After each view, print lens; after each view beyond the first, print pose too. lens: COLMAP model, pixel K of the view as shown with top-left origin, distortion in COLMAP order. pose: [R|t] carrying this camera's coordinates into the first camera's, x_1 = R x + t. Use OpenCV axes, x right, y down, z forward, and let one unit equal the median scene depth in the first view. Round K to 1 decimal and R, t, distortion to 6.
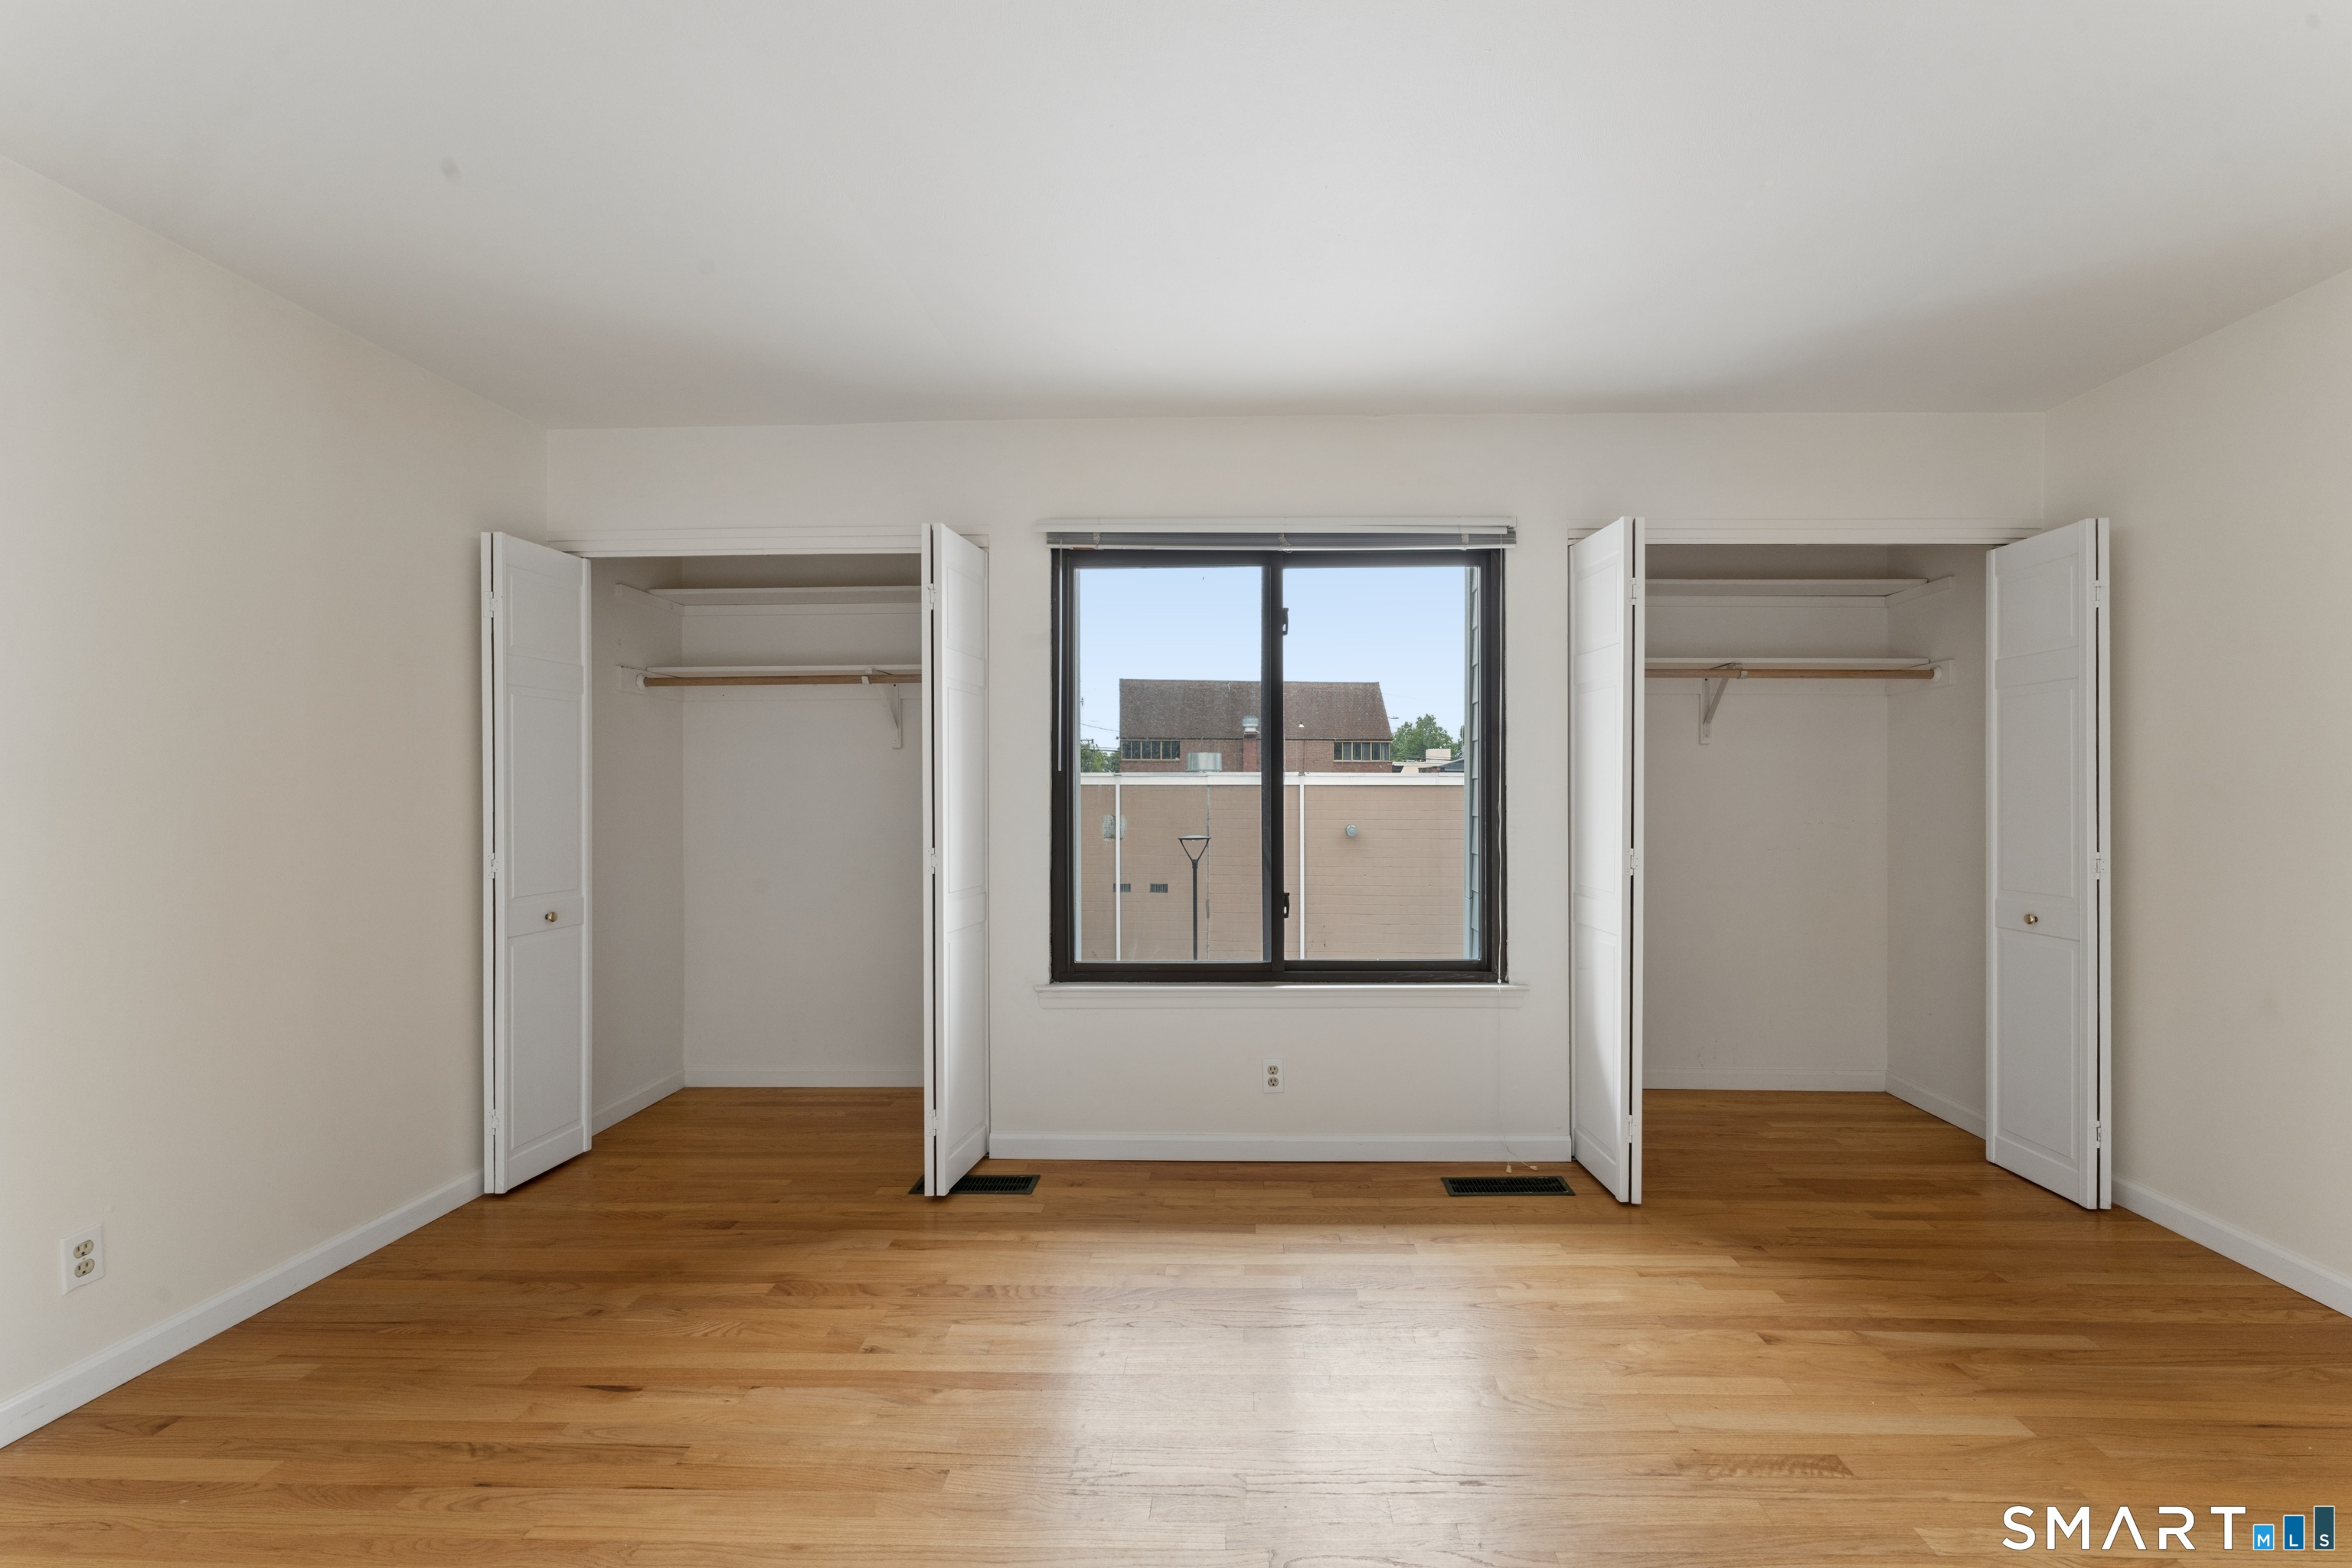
lens RADIAL K [[952.1, 0, 1174.0], [0, 952.1, 790.4], [0, 0, 1]] dist [0.002172, -0.002087]
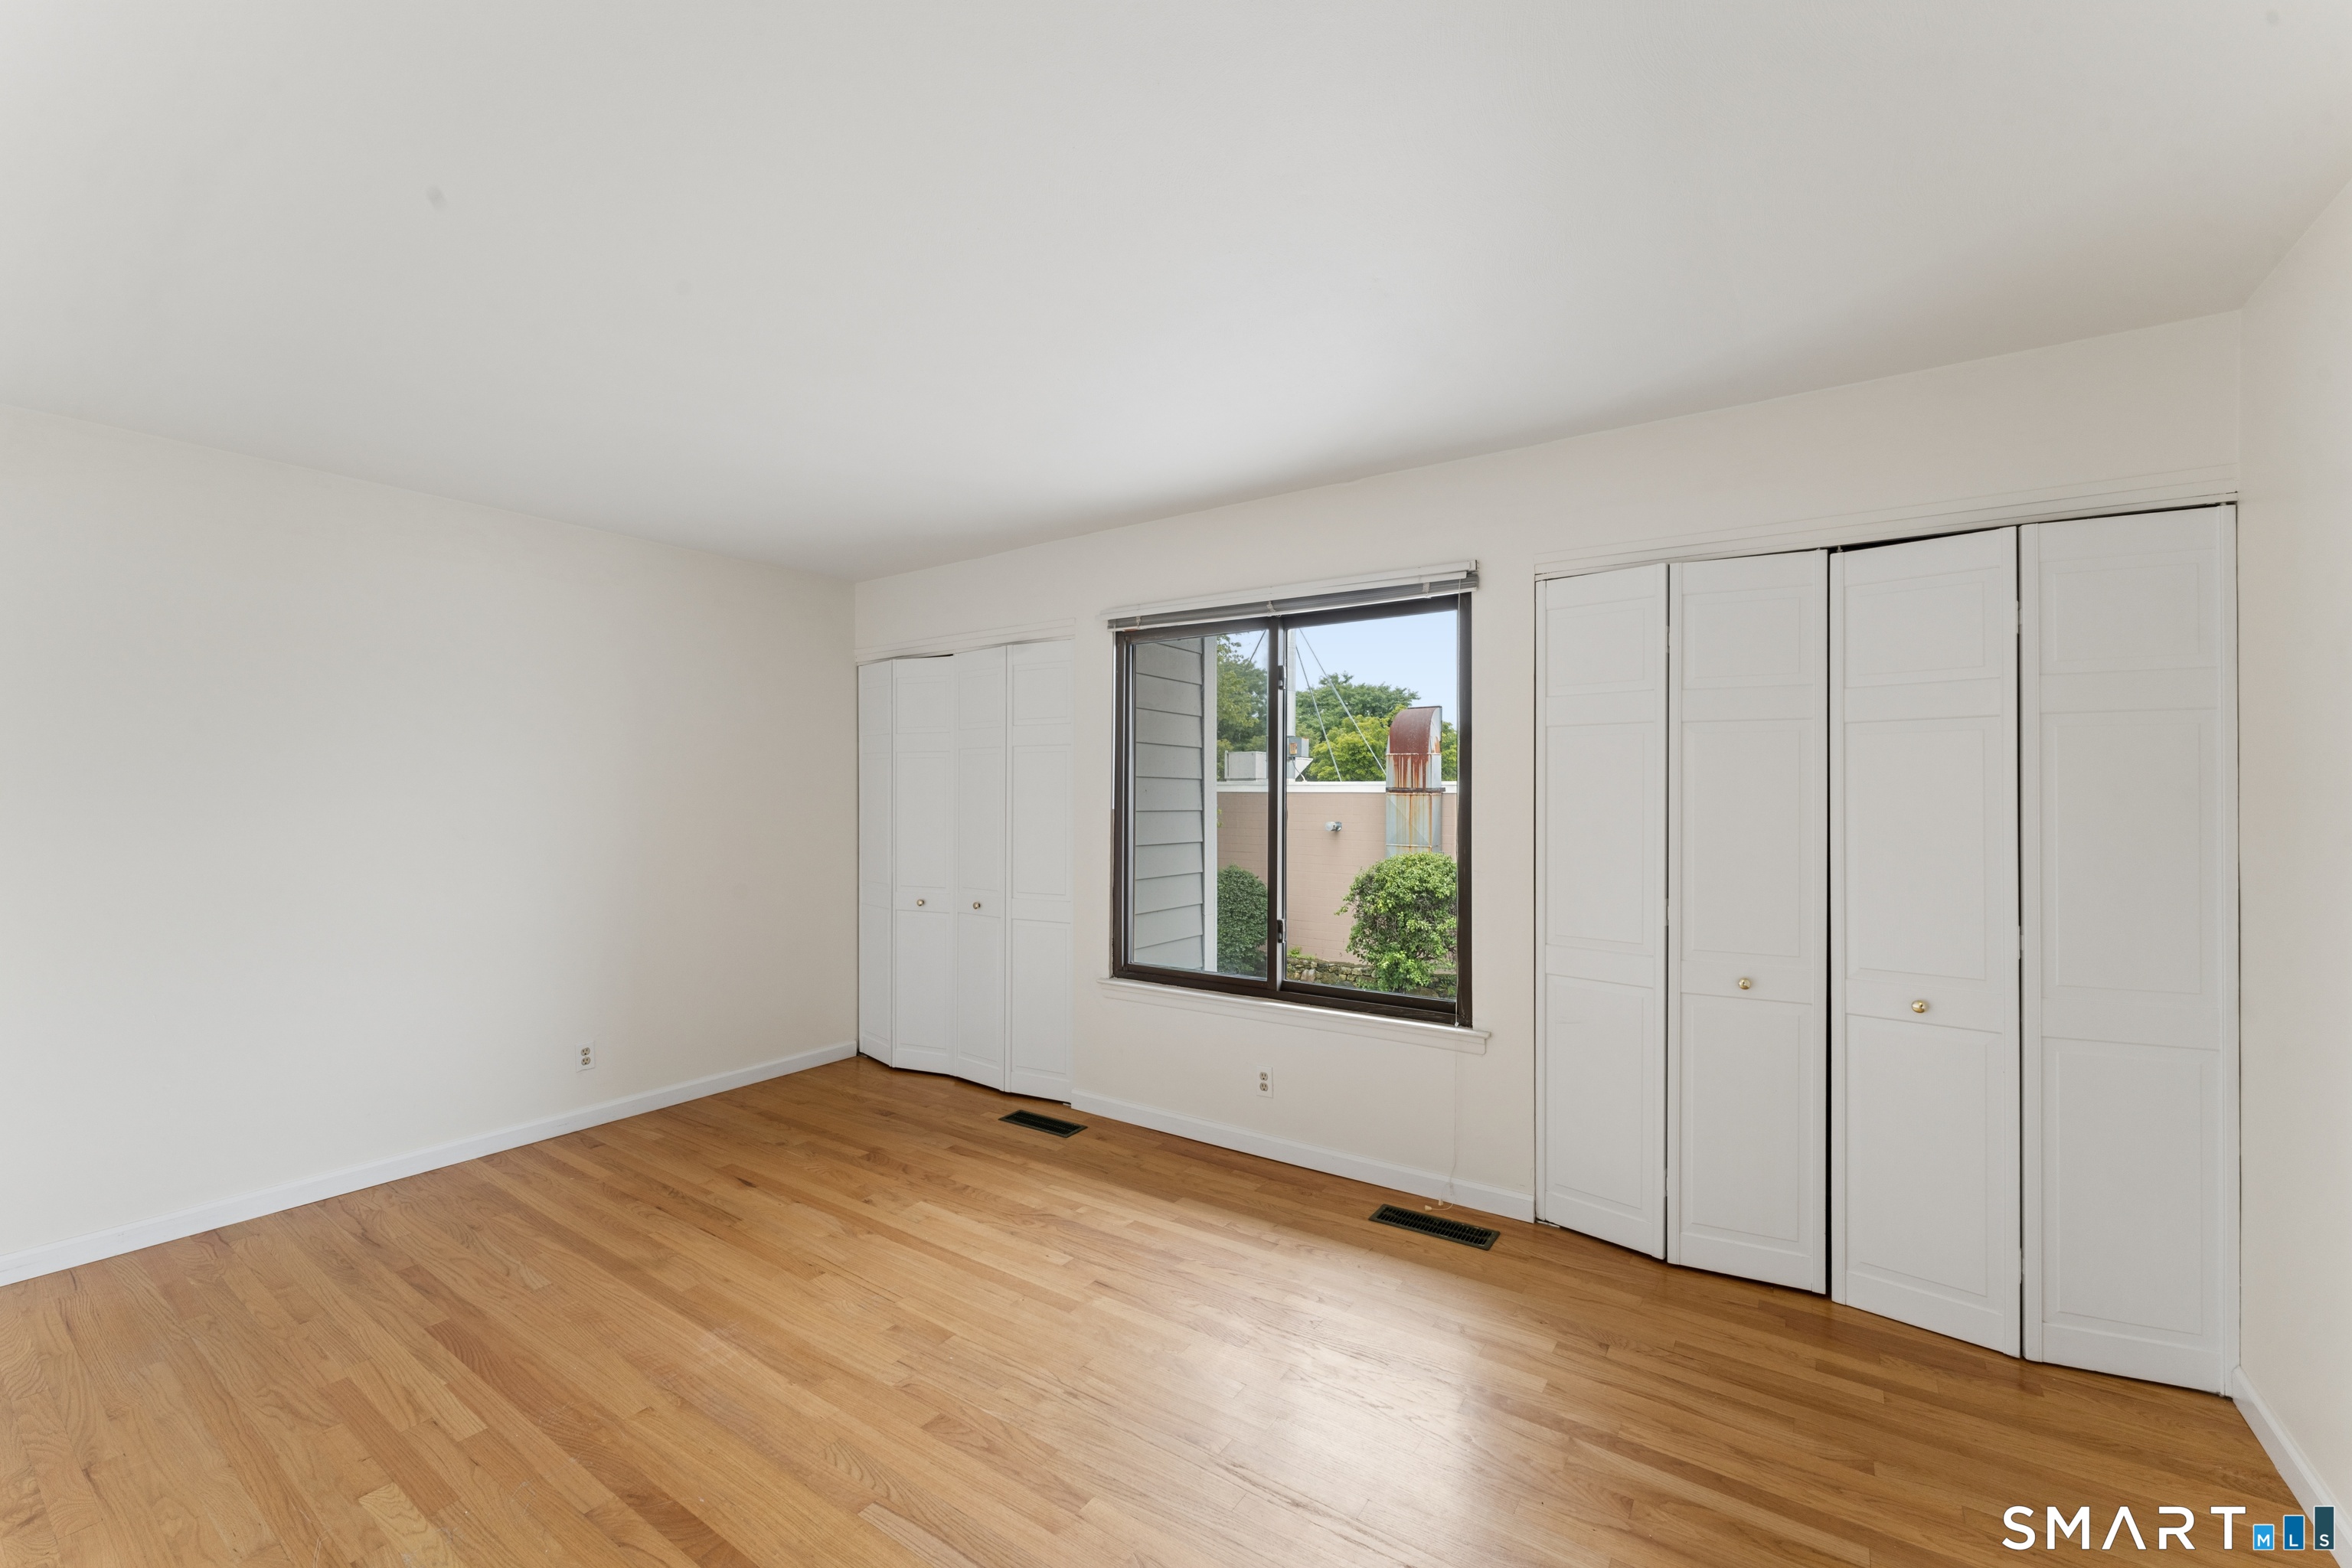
lens RADIAL K [[952.1, 0, 1212.2], [0, 952.1, 779.5], [0, 0, 1]] dist [0.002172, -0.002087]
pose [[0.839203, -0.004247, -0.543801, 0.795024], [-0.001735, 0.999944, -0.010486, -0.054936], [0.543815, 0.009743, 0.839148, 0.018935]]
